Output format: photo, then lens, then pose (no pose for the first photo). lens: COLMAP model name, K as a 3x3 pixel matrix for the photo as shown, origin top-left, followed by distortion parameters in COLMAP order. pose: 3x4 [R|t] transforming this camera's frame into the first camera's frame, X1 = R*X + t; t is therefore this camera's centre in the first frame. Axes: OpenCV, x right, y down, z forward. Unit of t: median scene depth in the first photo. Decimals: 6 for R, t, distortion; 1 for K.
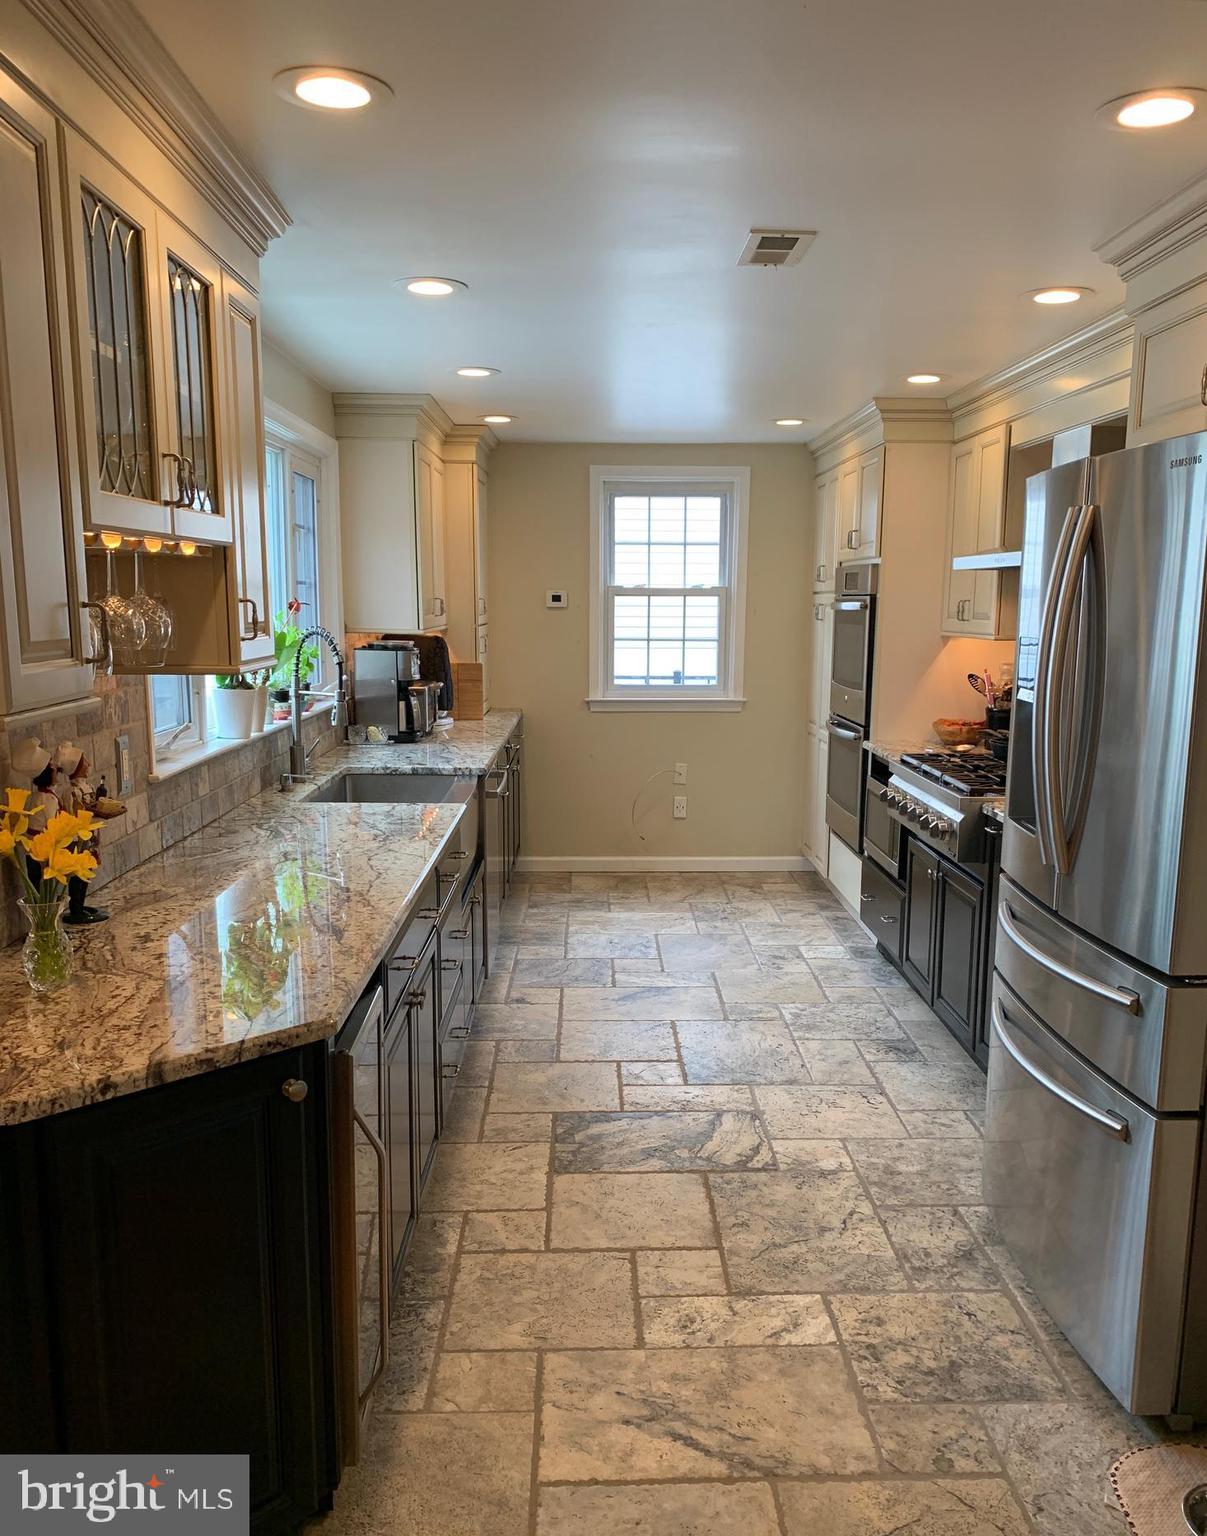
lens RADIAL K [[1281.6, 0, 626.3], [0, 1281.6, 831.9], [0, 0, 1]] dist [0.058595, -0.099842]
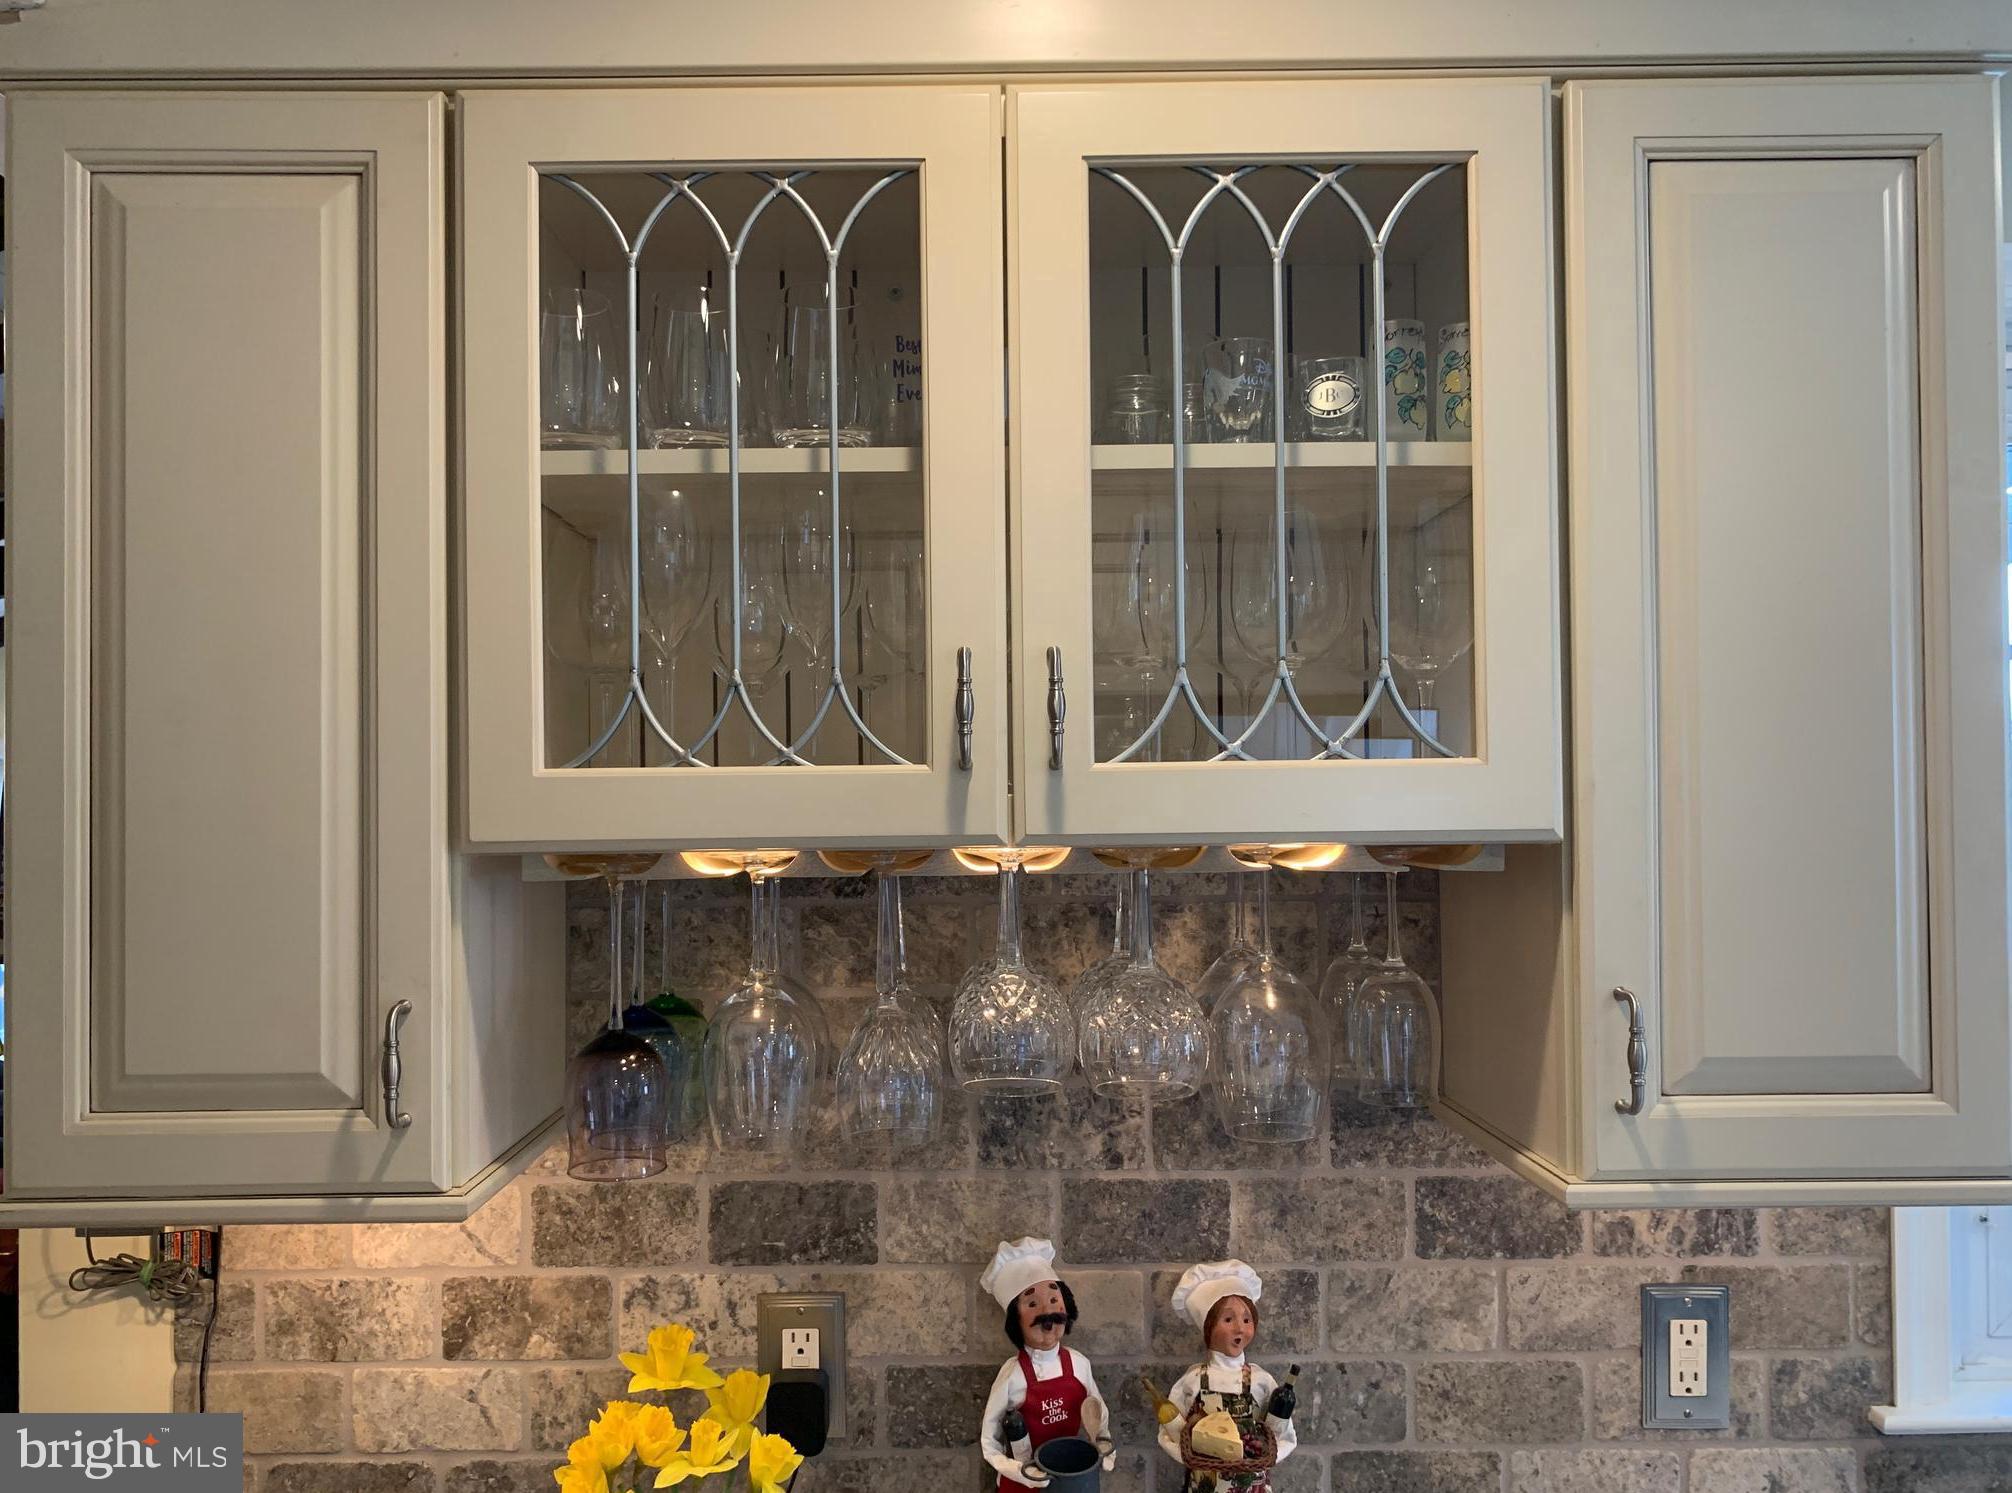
lens RADIAL K [[1535.2, 0, 1020.7], [0, 1535.2, 776.8], [0, 0, 1]] dist [0.032441, -0.049068]
pose [[-0.025291, -0.022397, -0.999429, 0.075275], [-0.174468, 0.984505, -0.017647, -0.137109], [0.984338, 0.173922, -0.028806, 0.574929]]
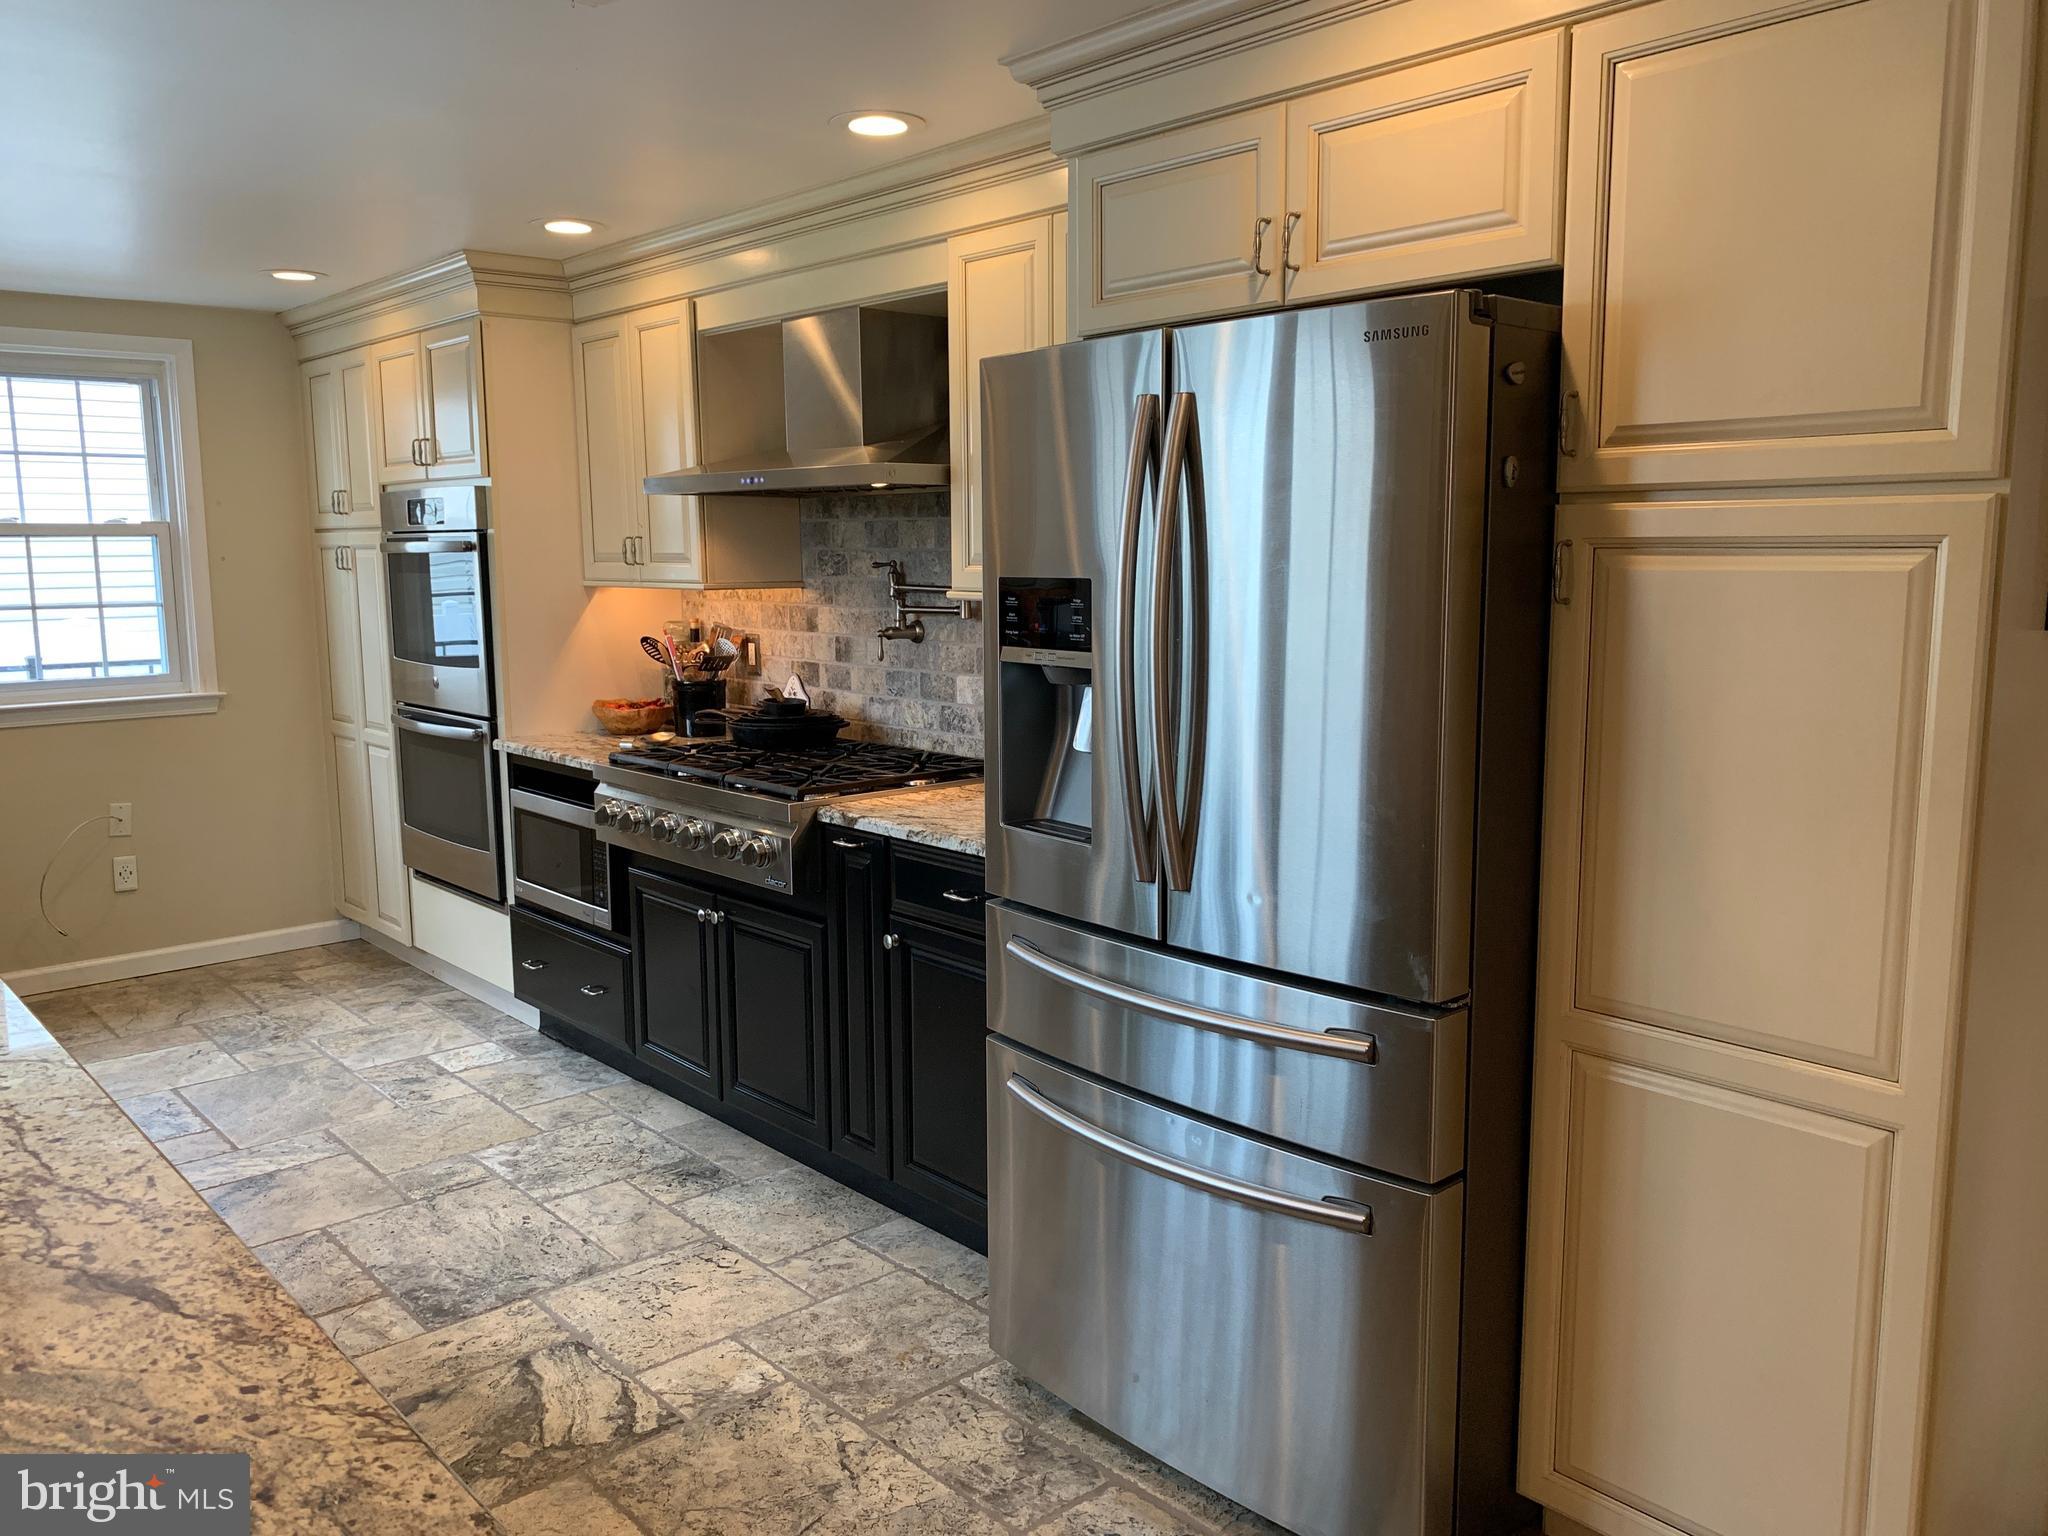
lens RADIAL K [[1562.7, 0, 1035.6], [0, 1562.7, 762.0], [0, 0, 1]] dist [0.032441, -0.049068]
pose [[0.762105, -0.100540, 0.639600, -0.194037], [0.127873, 0.991784, 0.003536, -0.036693], [-0.634700, 0.079093, 0.768700, 0.245662]]
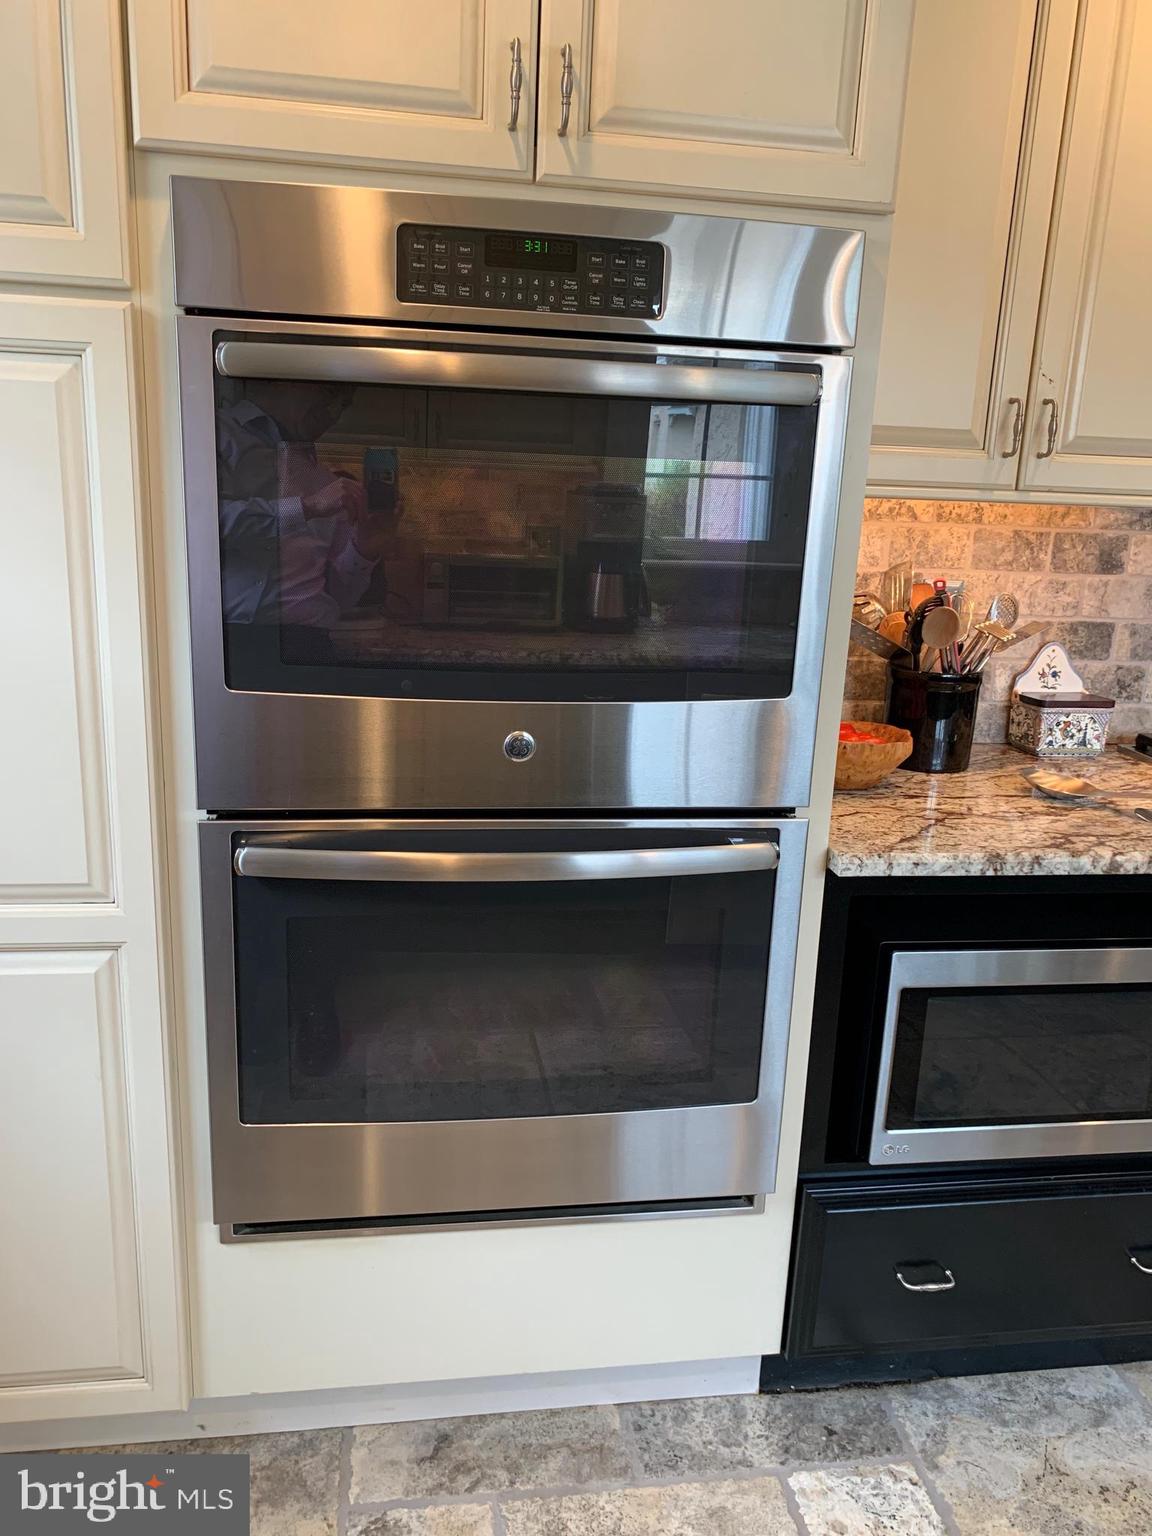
lens RADIAL K [[1172.0, 0, 570.4], [0, 1172.0, 774.5], [0, 0, 1]] dist [0.032441, -0.049068]
pose [[-0.118855, -0.266446, 0.956494, -0.094403], [0.134159, 0.950179, 0.281357, -0.254974], [-0.983806, 0.161763, -0.077187, 1.571304]]
